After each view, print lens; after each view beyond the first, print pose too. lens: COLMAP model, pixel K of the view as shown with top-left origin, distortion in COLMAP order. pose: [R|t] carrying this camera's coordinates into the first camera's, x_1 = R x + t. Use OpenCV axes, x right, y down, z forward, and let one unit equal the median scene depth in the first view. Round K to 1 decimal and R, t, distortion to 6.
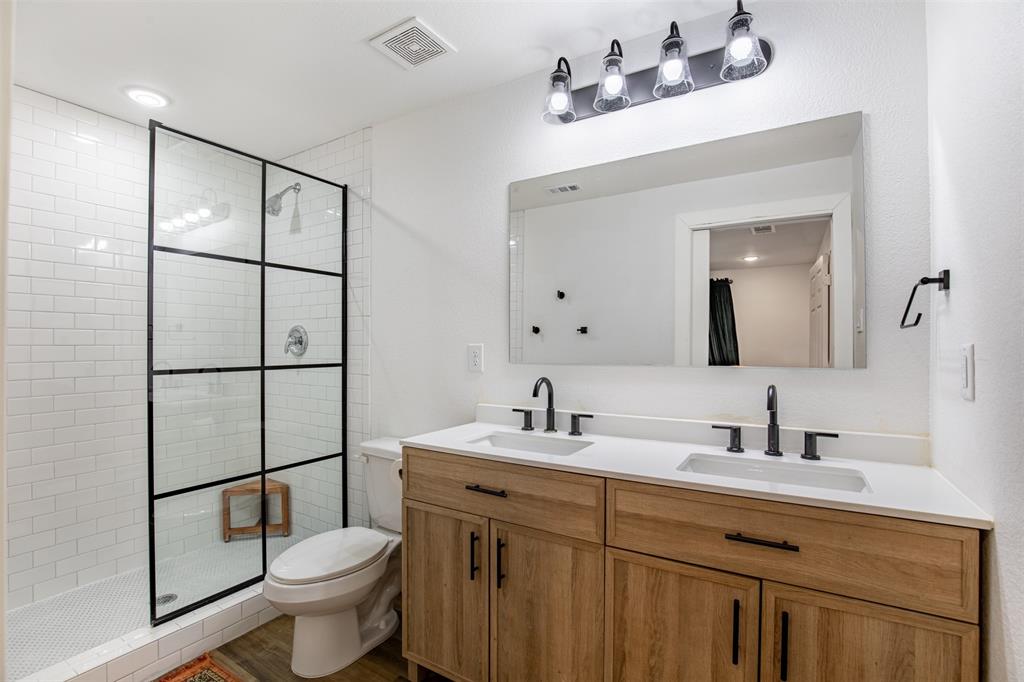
lens RADIAL K [[467.3, 0, 508.0], [0, 467.3, 342.1], [0, 0, 1]] dist [-0.028623, 0.004880]
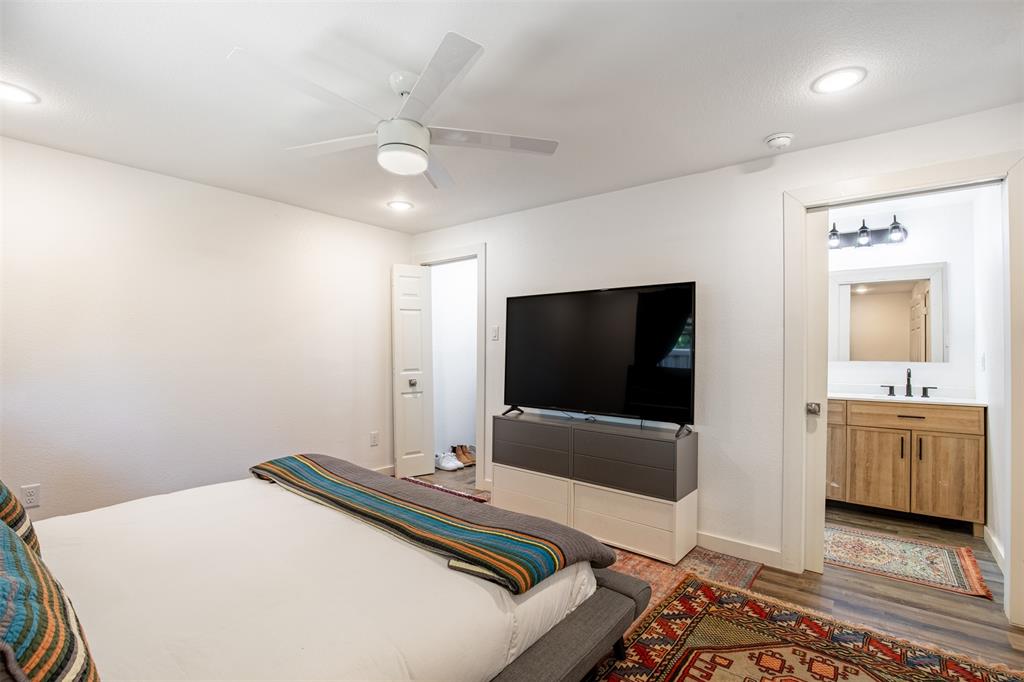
lens RADIAL K [[467.3, 0, 515.1], [0, 467.3, 341.7], [0, 0, 1]] dist [-0.028623, 0.004880]
pose [[0.993970, 0.004732, -0.109554, -1.567678], [-0.006593, 0.999840, -0.016626, 0.002802], [0.109458, 0.017248, 0.993842, -2.097849]]
